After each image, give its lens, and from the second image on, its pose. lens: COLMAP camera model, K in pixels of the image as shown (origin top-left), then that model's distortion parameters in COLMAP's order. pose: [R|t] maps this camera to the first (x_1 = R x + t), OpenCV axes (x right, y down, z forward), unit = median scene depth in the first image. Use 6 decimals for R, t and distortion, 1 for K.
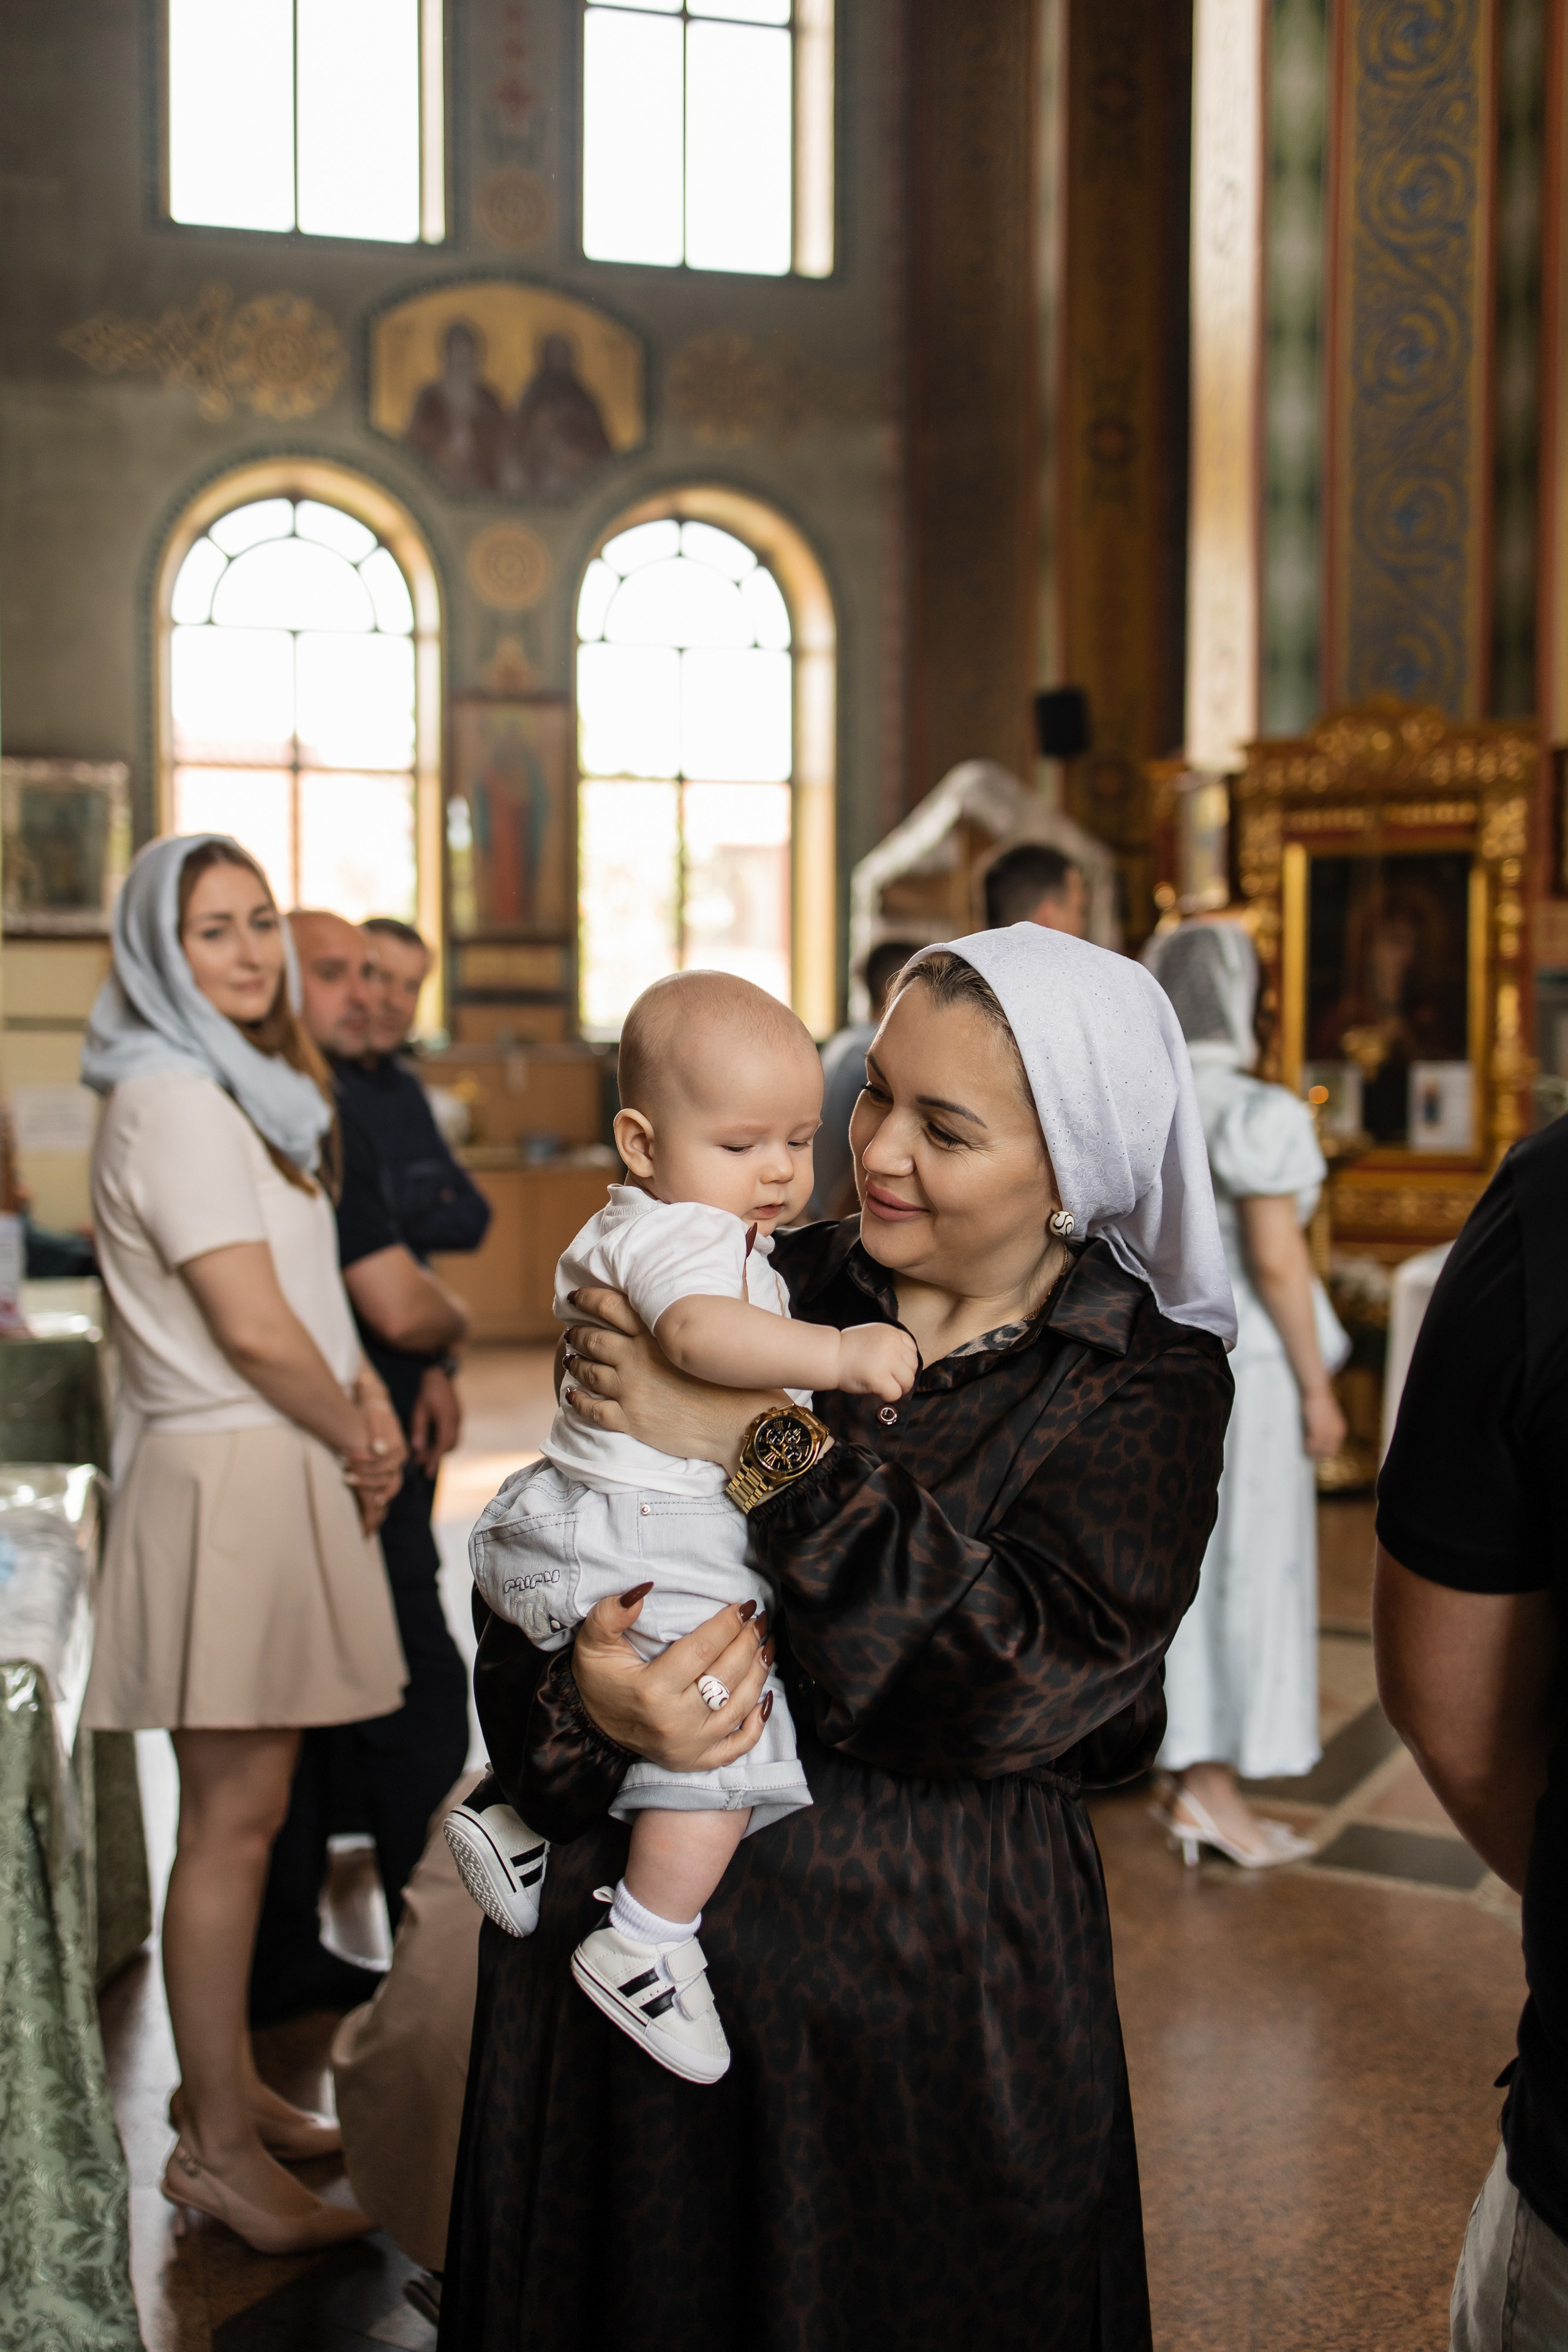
lens RADIAL K [[2339.9, 0, 818.8], [0, 2339.9, 1167.4], [0, 0, 1]] dist [0.025678, 0.000000]
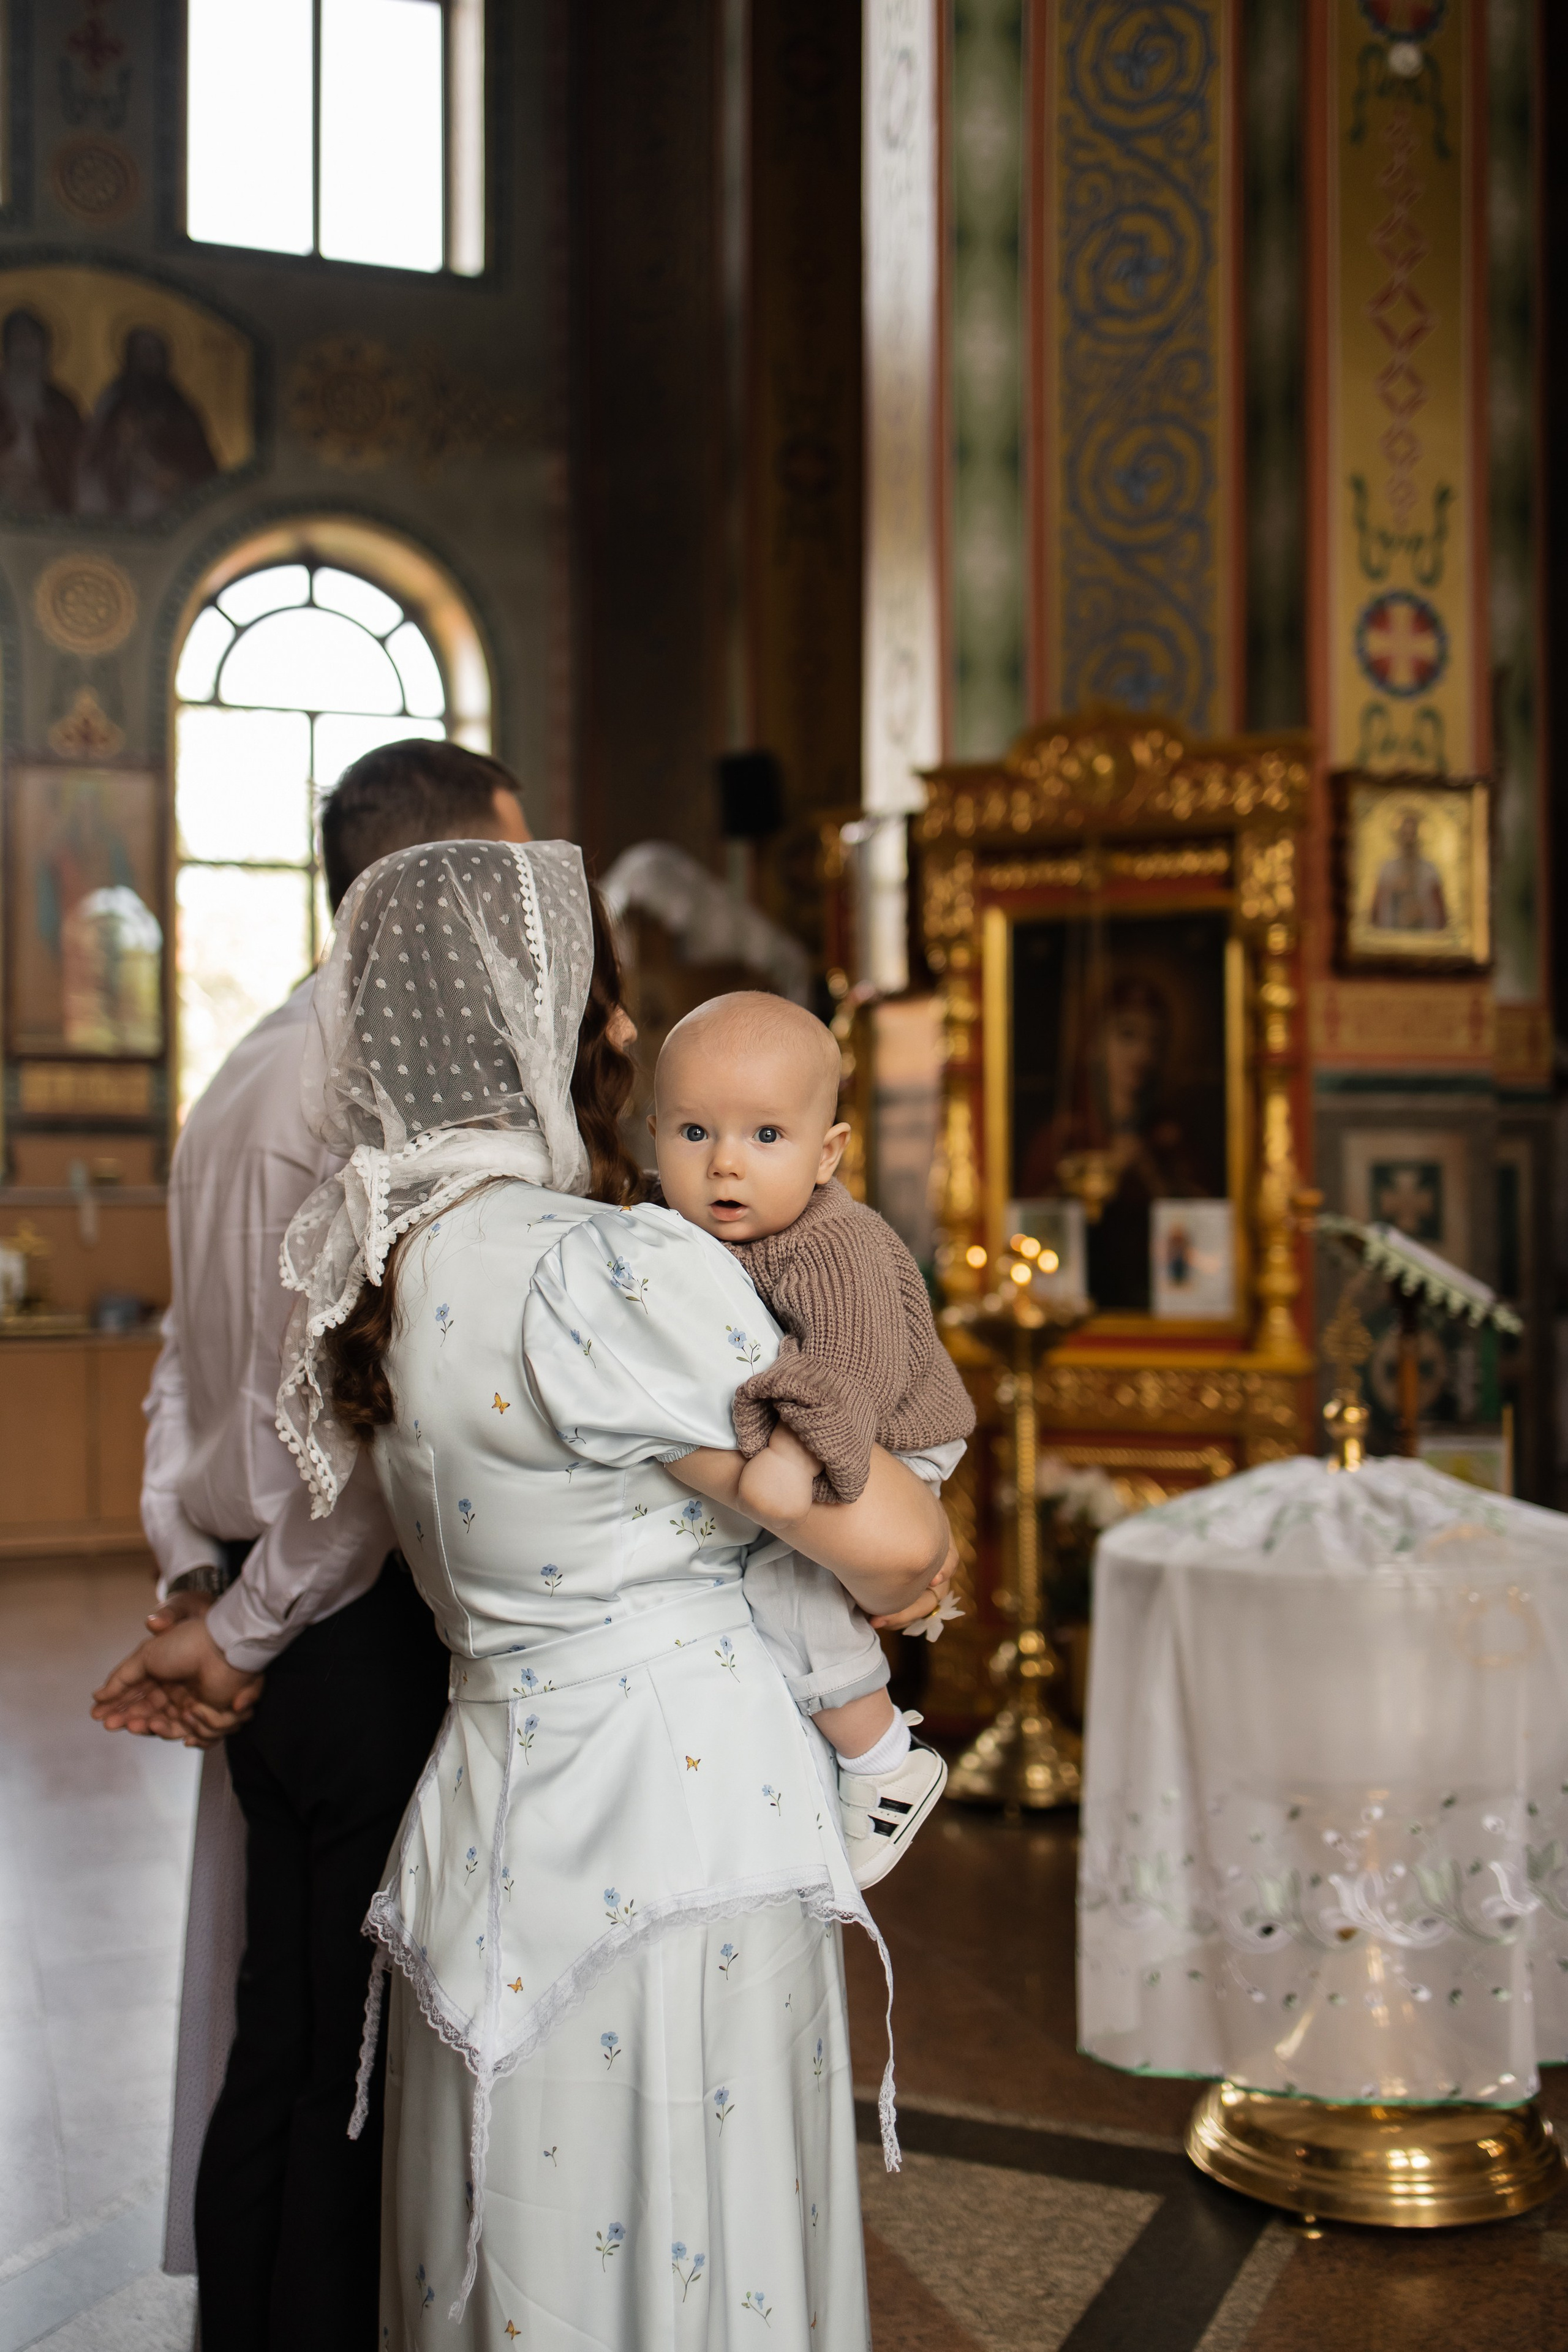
lens RADIAL K [[2339.9, 0, 771.2], [0, 2339.9, 1172.9], [0, 0, 1]] dist [0.025678, 0.000000]
pose [[0.998315, -0.000516, 0.058026, 0.088824], [0.004297, 0.997873, -0.065044, -0.005029], [-0.057869, 0.065183, 0.996194, 0.266671]]
